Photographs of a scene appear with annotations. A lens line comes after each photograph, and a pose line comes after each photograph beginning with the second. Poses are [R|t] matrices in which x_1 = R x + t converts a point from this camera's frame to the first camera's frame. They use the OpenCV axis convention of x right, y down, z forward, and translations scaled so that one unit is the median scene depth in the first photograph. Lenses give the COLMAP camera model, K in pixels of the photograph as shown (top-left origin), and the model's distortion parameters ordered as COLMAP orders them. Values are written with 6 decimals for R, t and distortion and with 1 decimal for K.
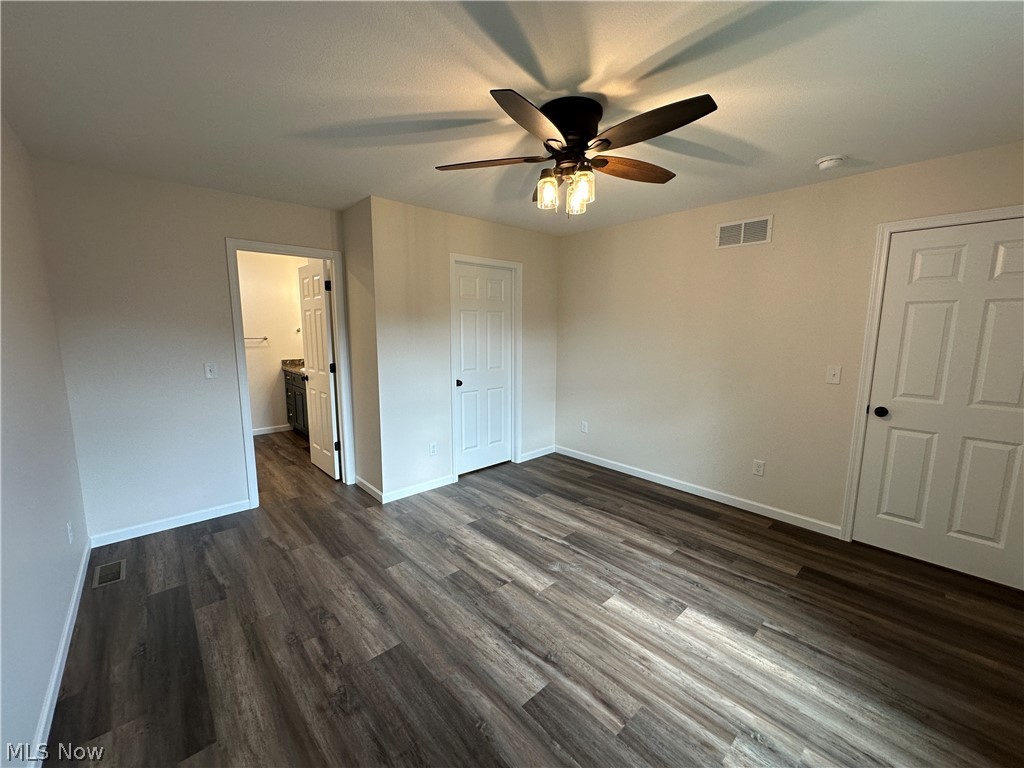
lens RADIAL K [[396.8, 0, 508.8], [0, 396.8, 382.6], [0, 0, 1]] dist [-0.002042, -0.000022]
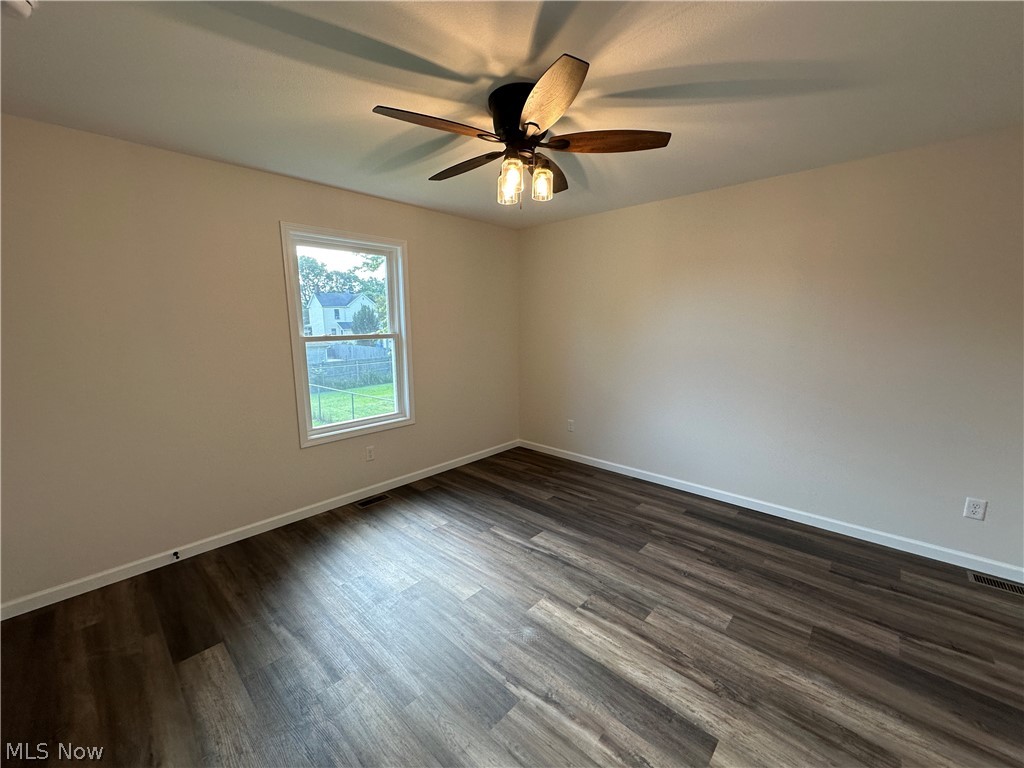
lens RADIAL K [[396.8, 0, 508.8], [0, 396.8, 382.6], [0, 0, 1]] dist [-0.002042, -0.000022]
pose [[-0.995939, 0.017365, -0.088336, 0.234478], [-0.009233, 0.956345, 0.292093, -0.245857], [0.089551, 0.291722, -0.952302, 1.736636]]
